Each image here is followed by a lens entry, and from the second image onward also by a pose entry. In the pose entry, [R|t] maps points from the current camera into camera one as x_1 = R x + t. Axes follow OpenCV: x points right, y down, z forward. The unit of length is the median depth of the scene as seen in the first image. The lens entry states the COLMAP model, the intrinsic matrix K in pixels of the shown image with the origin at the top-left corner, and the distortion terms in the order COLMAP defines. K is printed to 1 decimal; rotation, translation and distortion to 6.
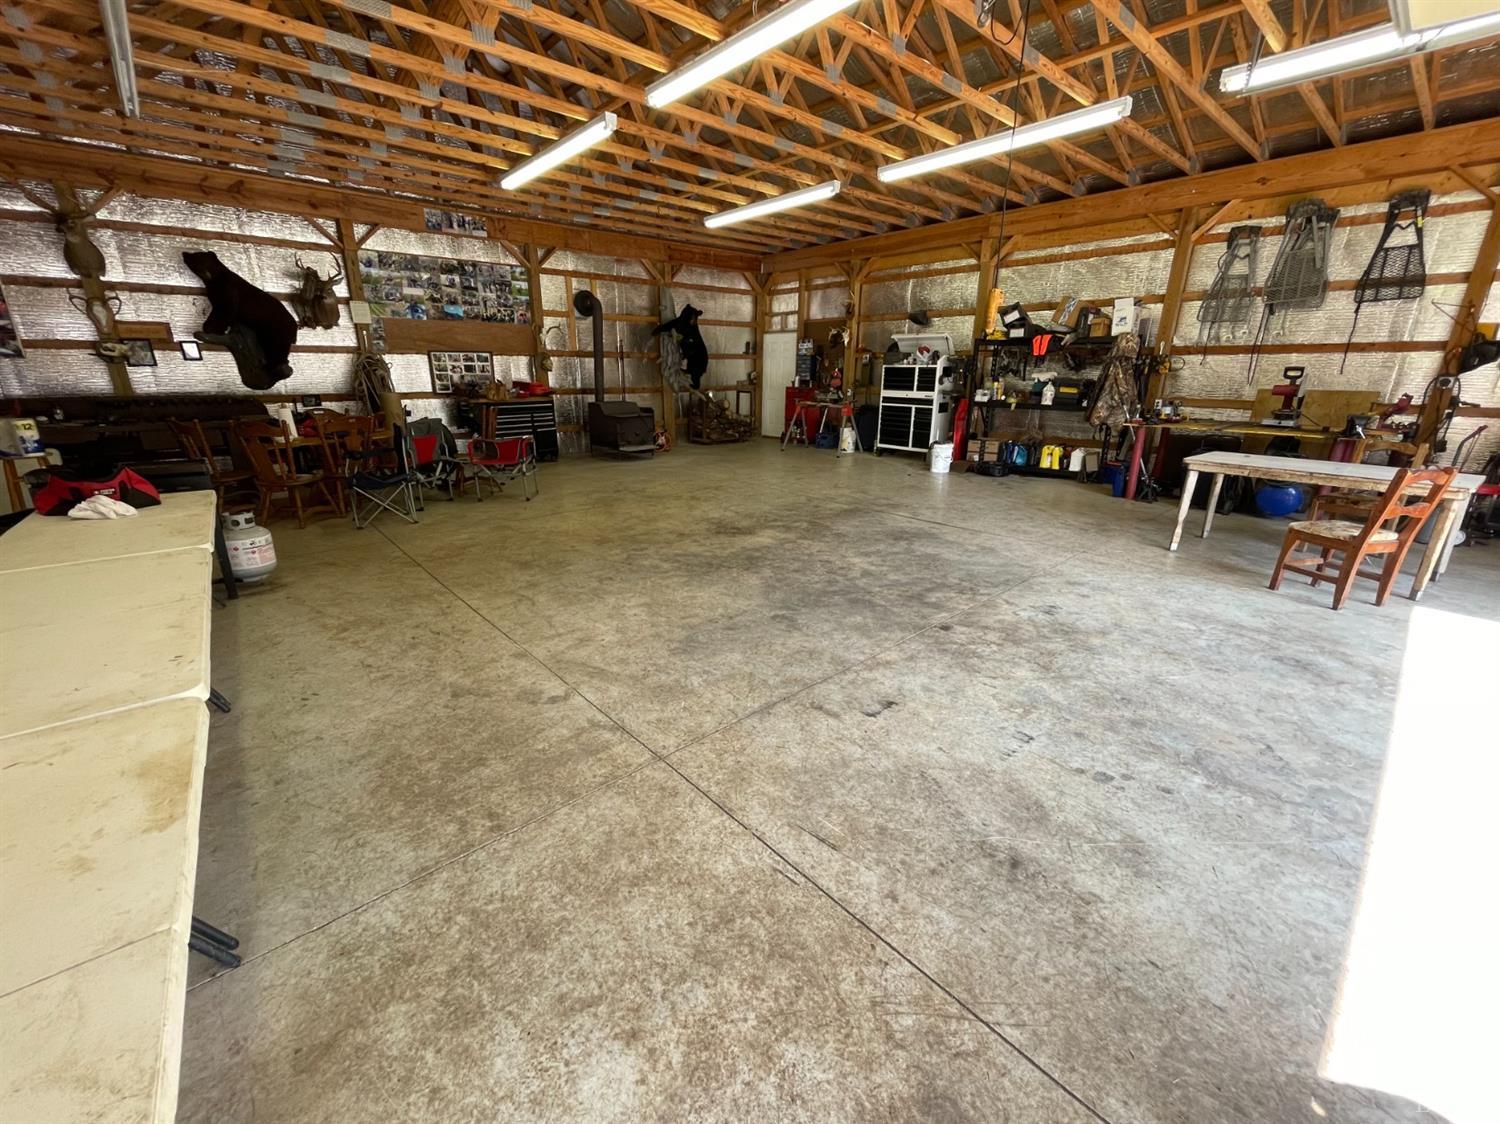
lens RADIAL K [[607.3, 0, 747.3], [0, 607.3, 565.6], [0, 0, 1]] dist [-0.001120, 0.001213]
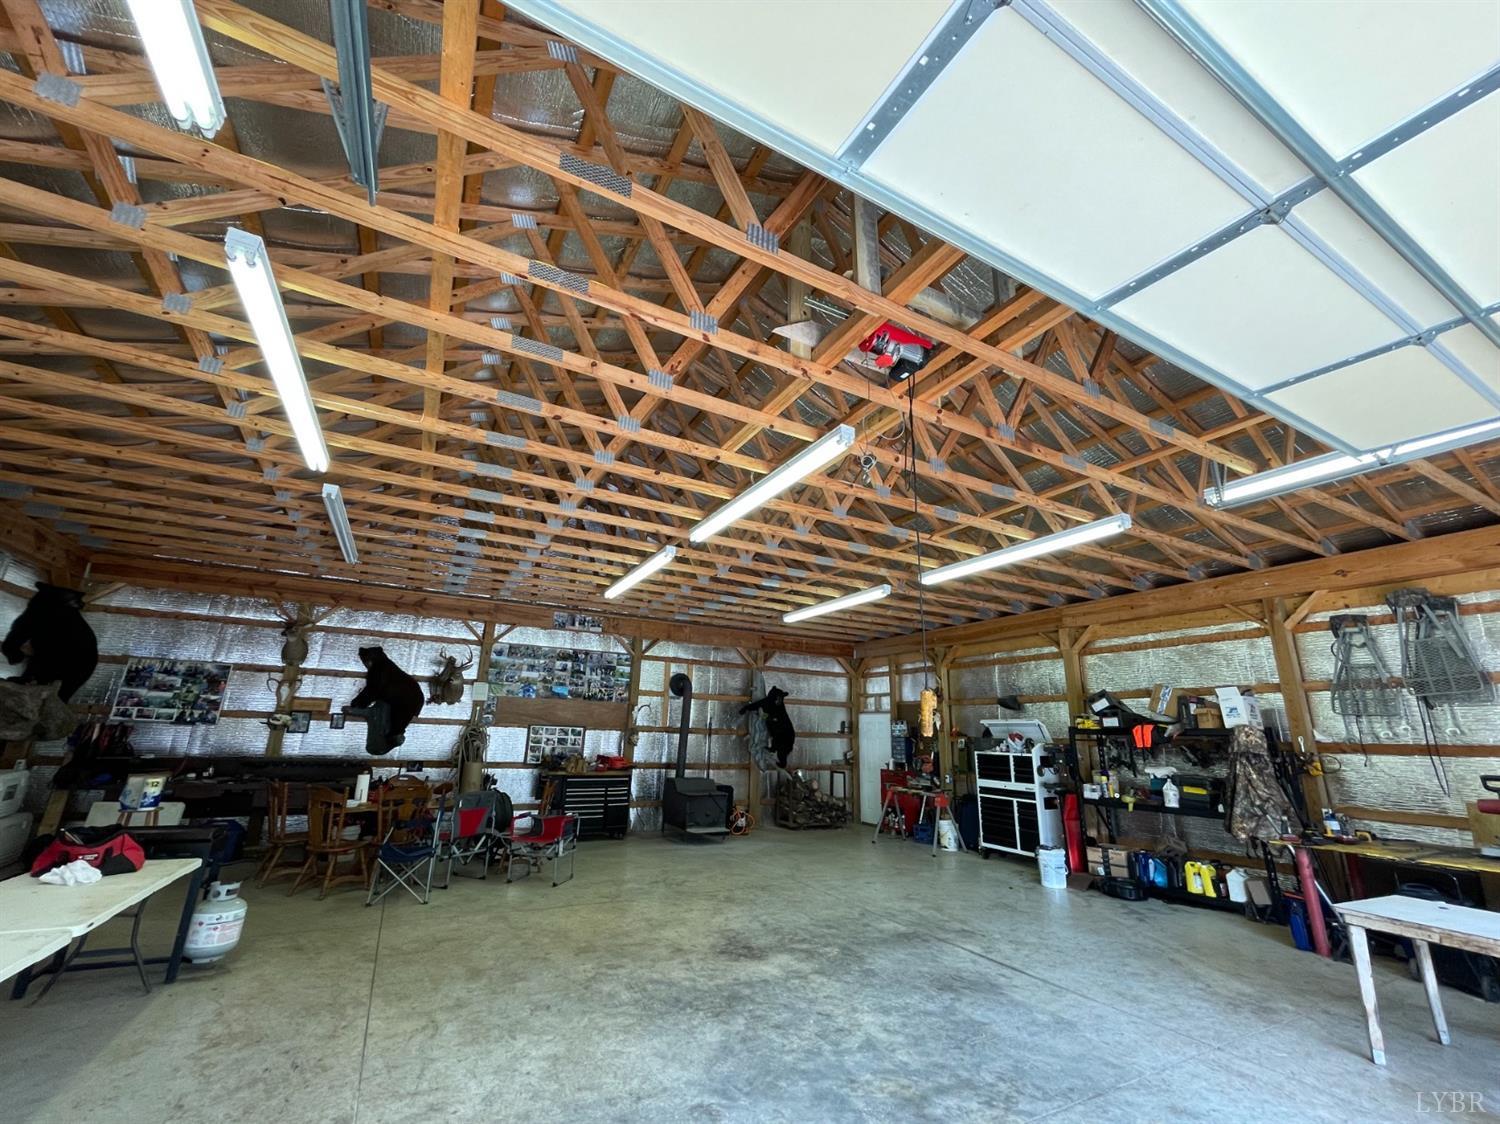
lens RADIAL K [[610.5, 0, 750.0], [0, 610.5, 562.0], [0, 0, 1]] dist [-0.000728, -0.000049]
pose [[0.972288, -0.036947, -0.230849, 0.160925], [-0.099314, 0.828635, -0.550908, -0.032200], [0.211644, 0.558568, 0.802003, 0.034533]]
